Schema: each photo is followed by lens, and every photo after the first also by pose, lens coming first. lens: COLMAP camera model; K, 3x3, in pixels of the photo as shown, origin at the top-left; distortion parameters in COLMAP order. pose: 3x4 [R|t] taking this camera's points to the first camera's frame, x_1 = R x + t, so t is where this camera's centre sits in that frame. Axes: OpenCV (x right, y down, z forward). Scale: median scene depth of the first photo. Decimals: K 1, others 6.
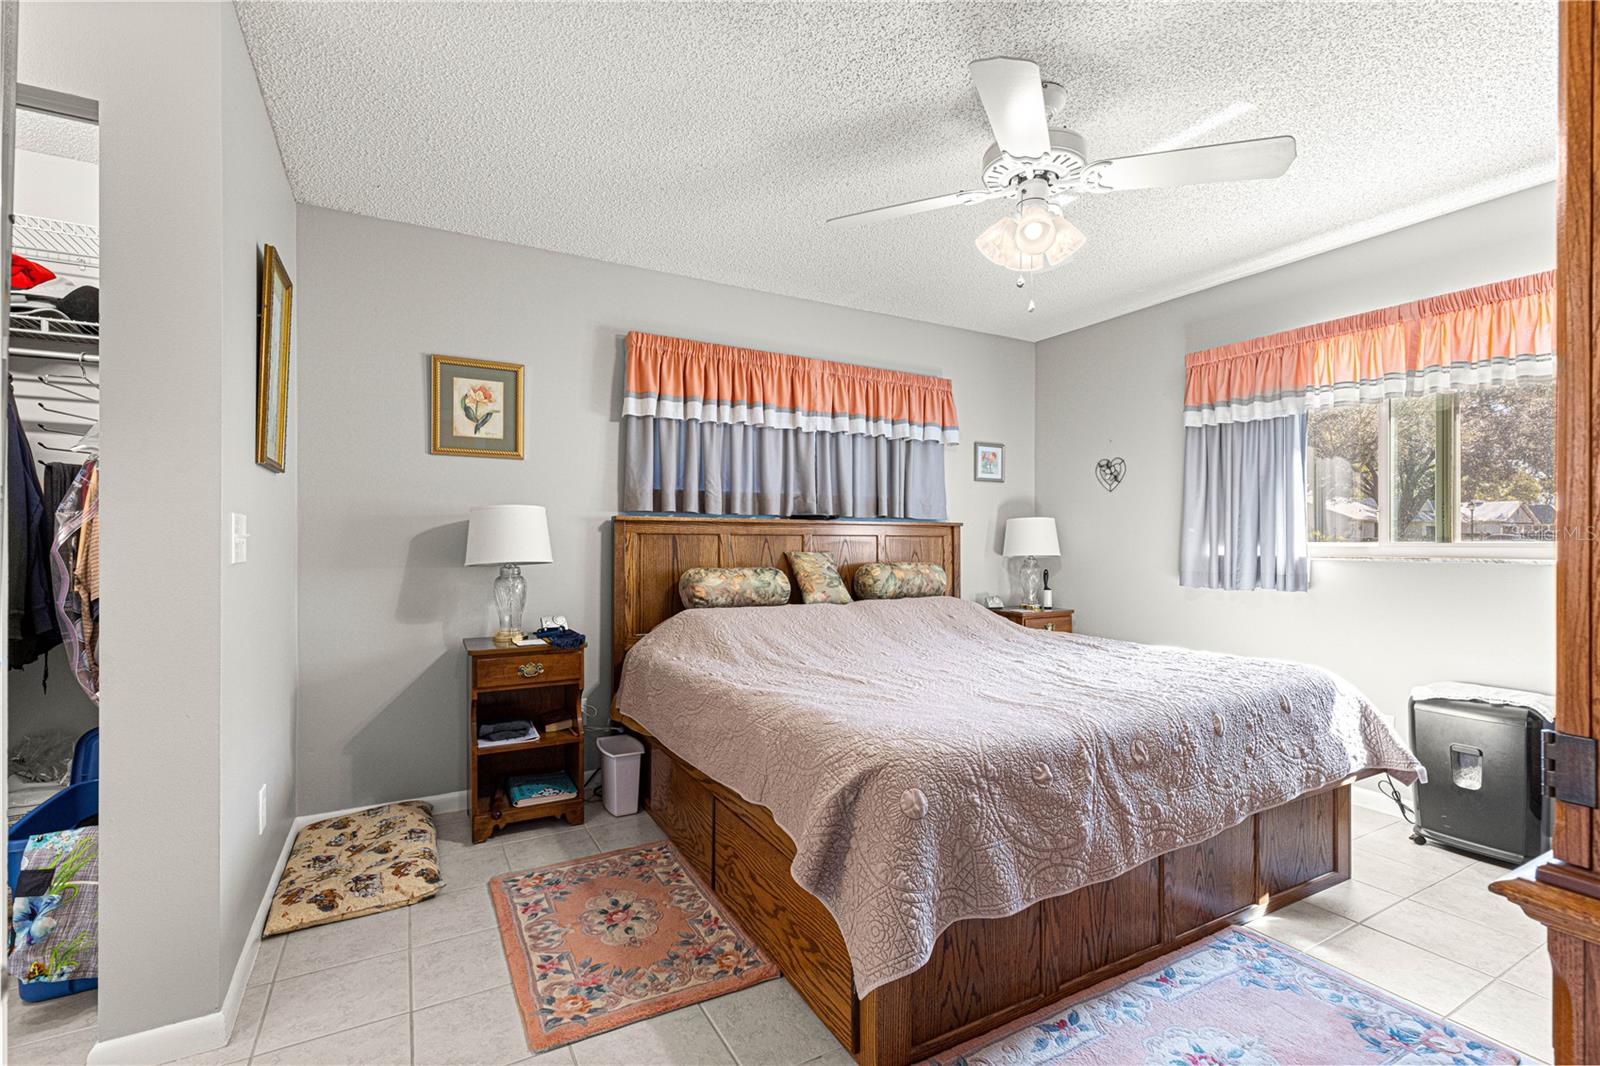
lens RADIAL K [[716.4, 0, 802.2], [0, 716.4, 538.0], [0, 0, 1]] dist [0.005810, -0.000798]
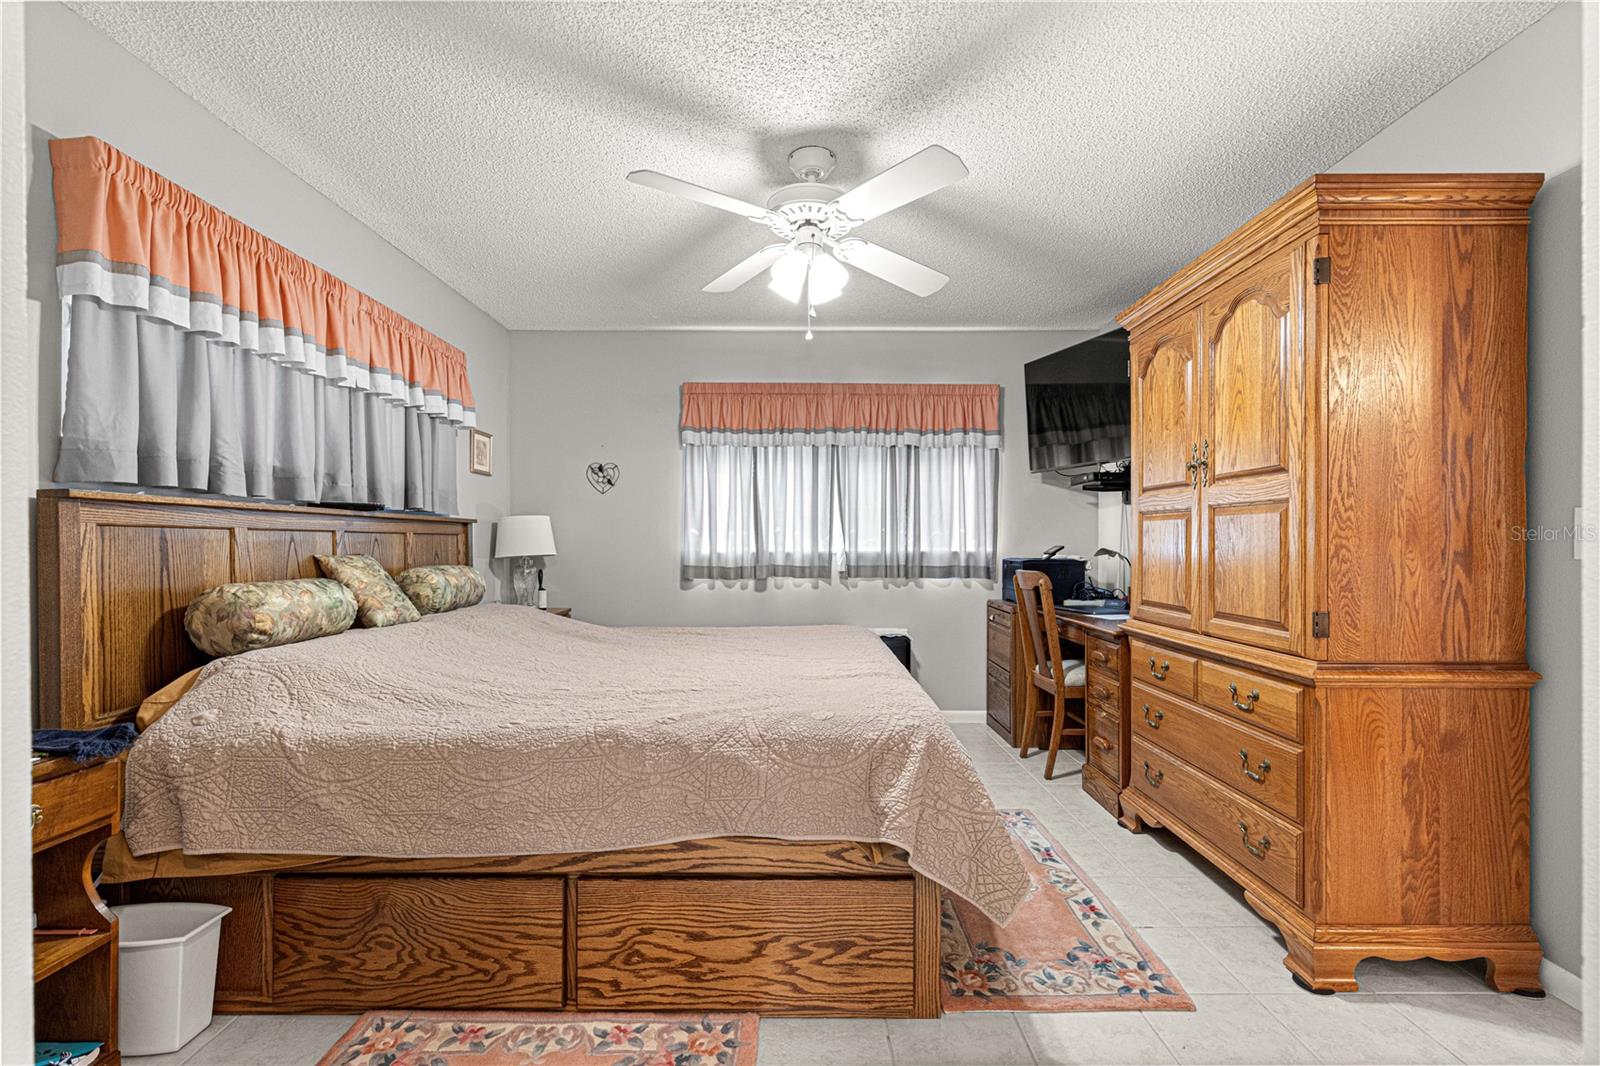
lens RADIAL K [[716.4, 0, 806.1], [0, 716.4, 539.8], [0, 0, 1]] dist [0.005810, -0.000798]
pose [[0.475223, 0.003277, 0.879859, -0.436041], [-0.005469, 0.999985, -0.000771, 0.002728], [-0.879848, -0.004445, 0.475234, 0.282082]]
